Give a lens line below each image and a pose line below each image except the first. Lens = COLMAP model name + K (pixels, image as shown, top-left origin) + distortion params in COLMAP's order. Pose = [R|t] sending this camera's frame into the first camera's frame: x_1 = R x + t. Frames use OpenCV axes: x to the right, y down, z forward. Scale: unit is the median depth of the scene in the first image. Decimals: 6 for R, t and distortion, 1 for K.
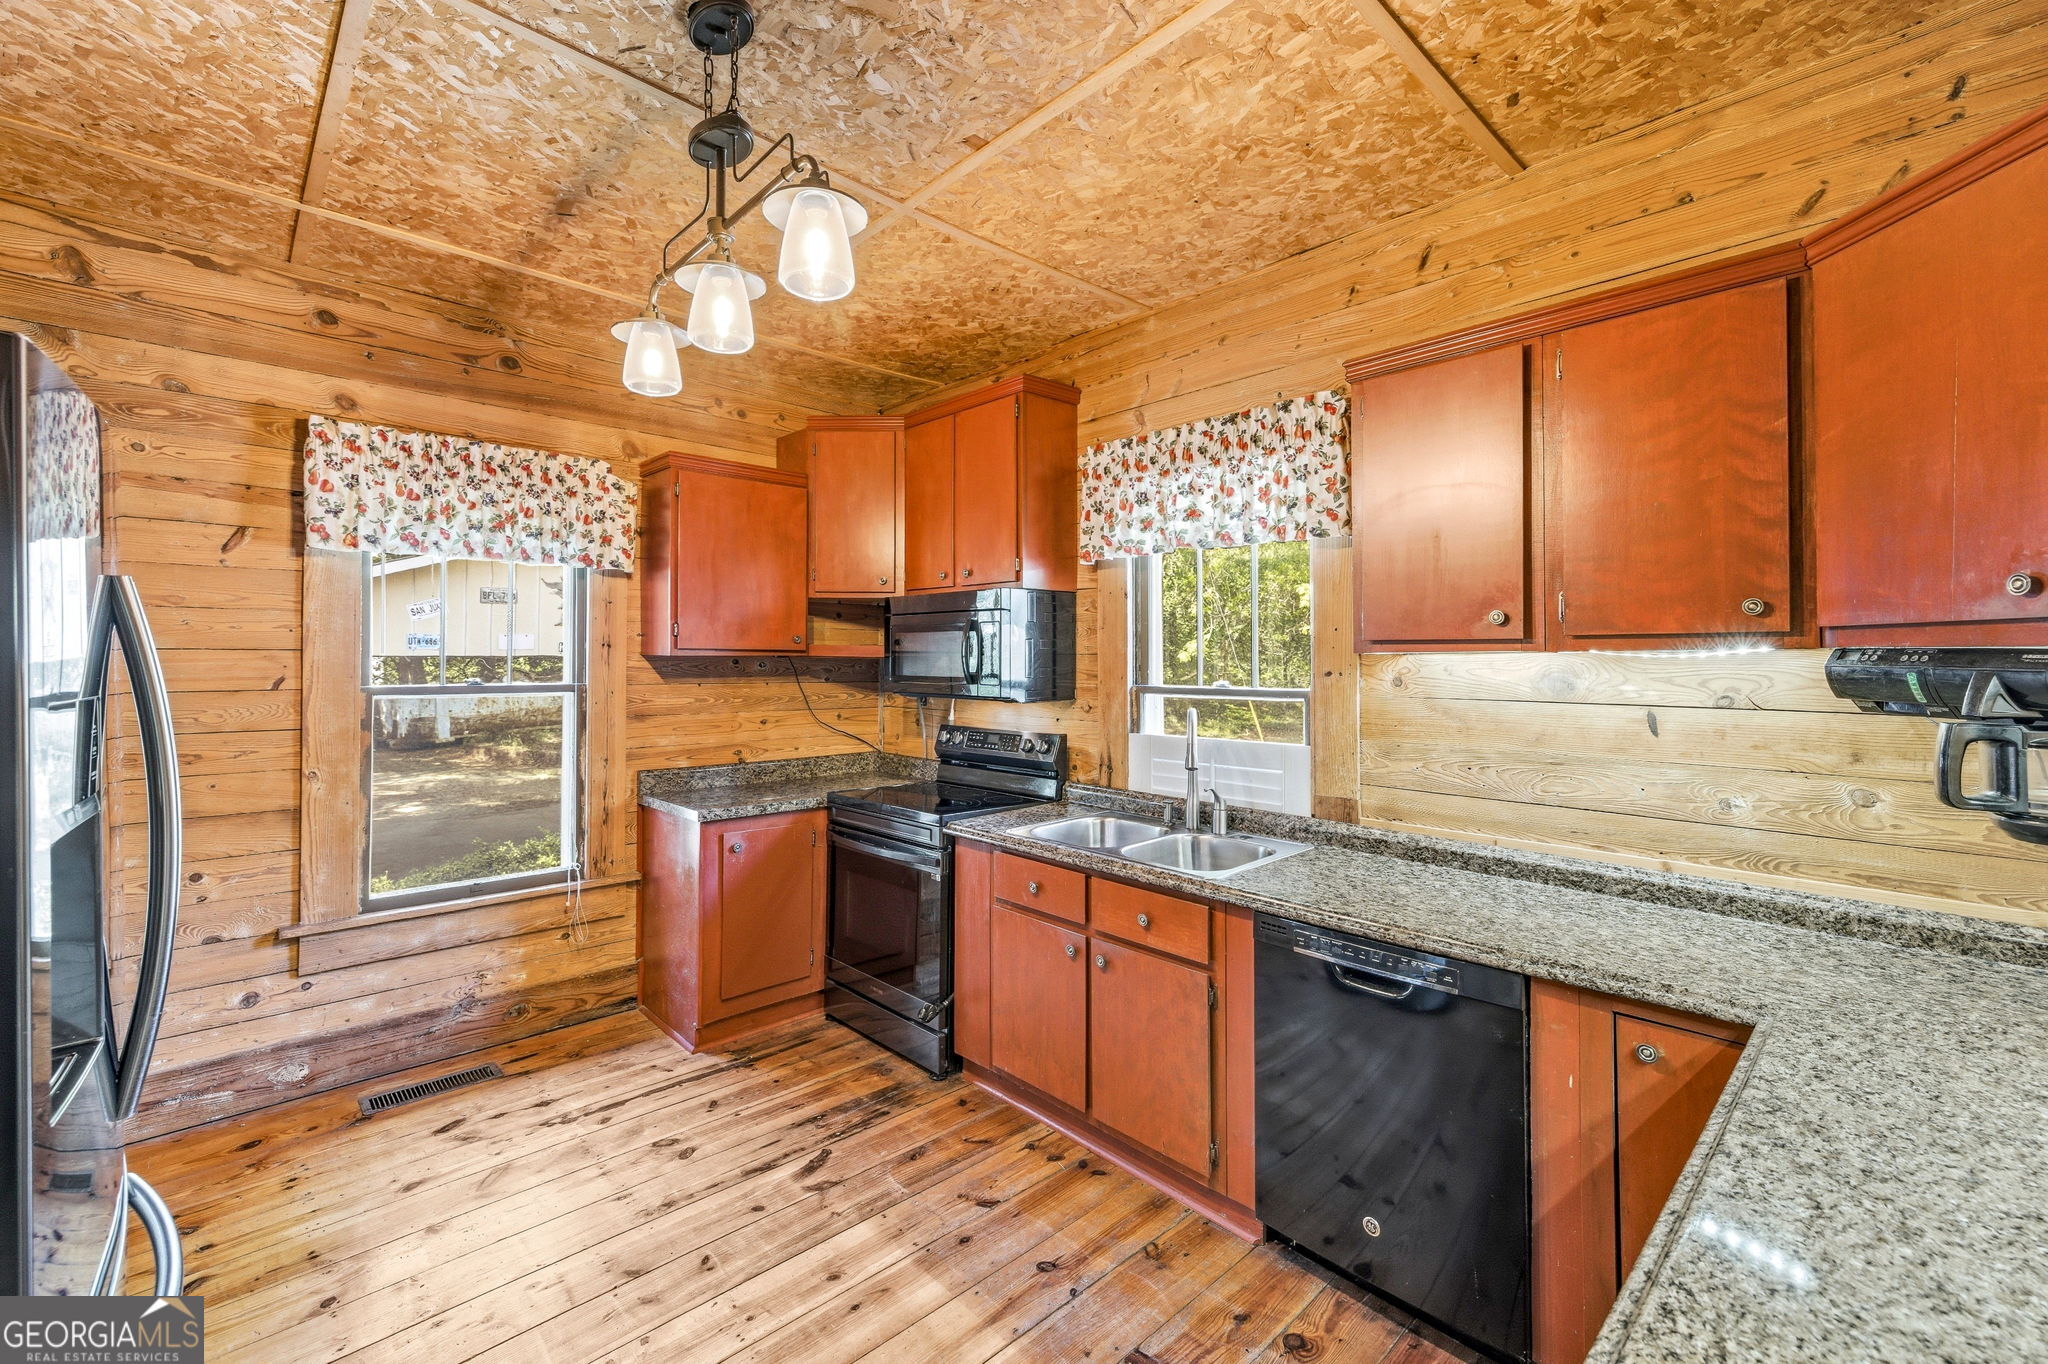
lens RADIAL K [[865.5, 0, 1006.3], [0, 865.5, 661.9], [0, 0, 1]] dist [0.003240, 0.000227]
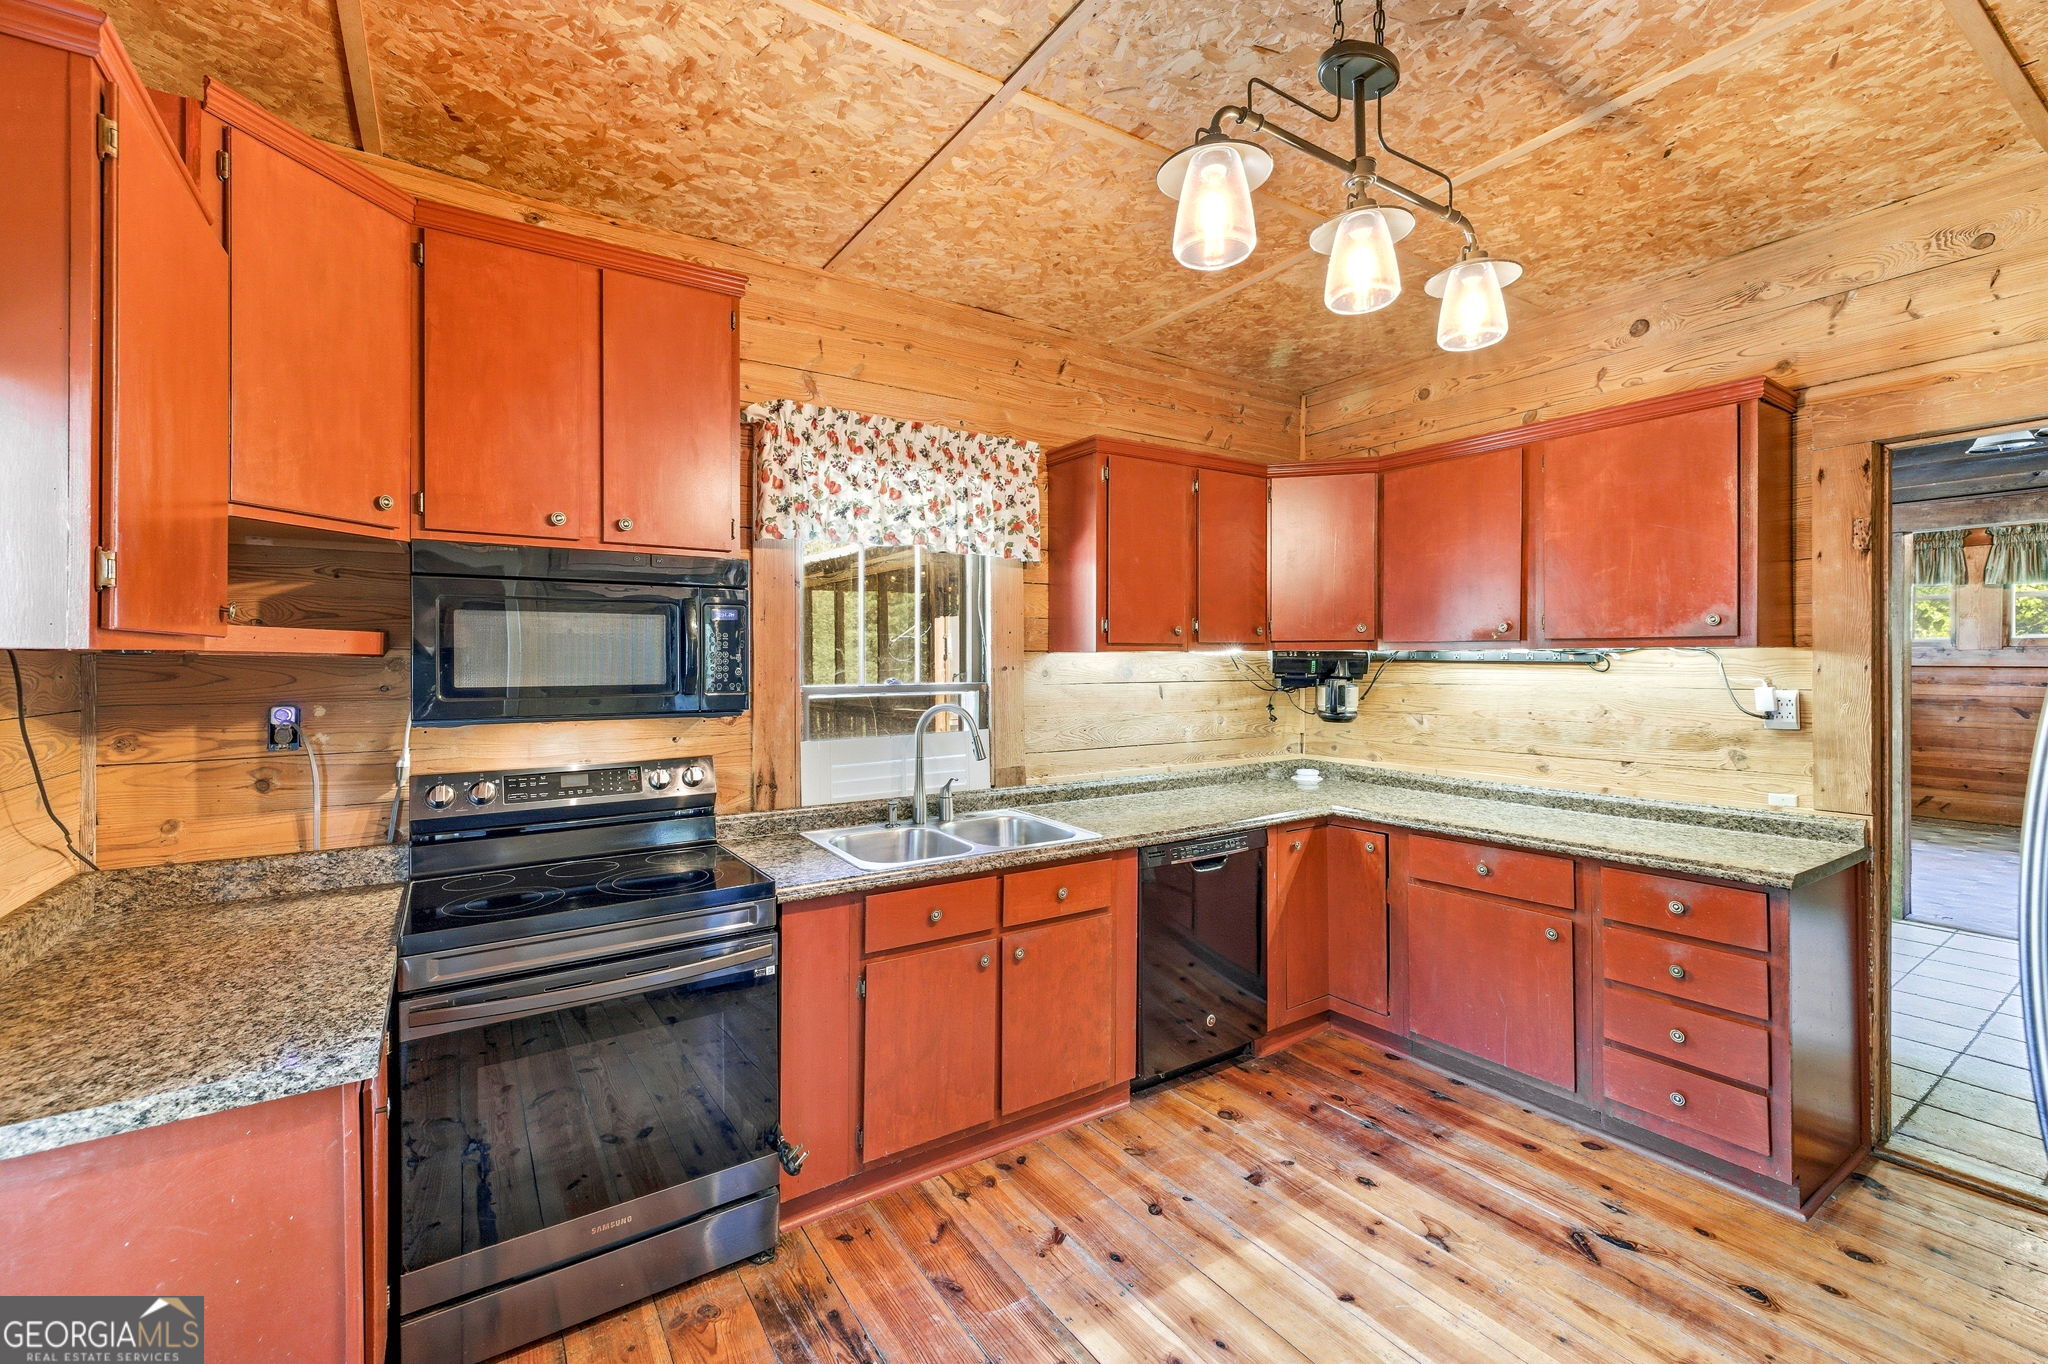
lens RADIAL K [[865.5, 0, 1006.9], [0, 865.5, 667.7], [0, 0, 1]] dist [0.003240, 0.000227]
pose [[0.170432, -0.015851, 0.985242, -0.858520], [0.006695, 0.999866, 0.014928, -0.005345], [-0.985347, 0.004052, 0.170515, 0.808943]]
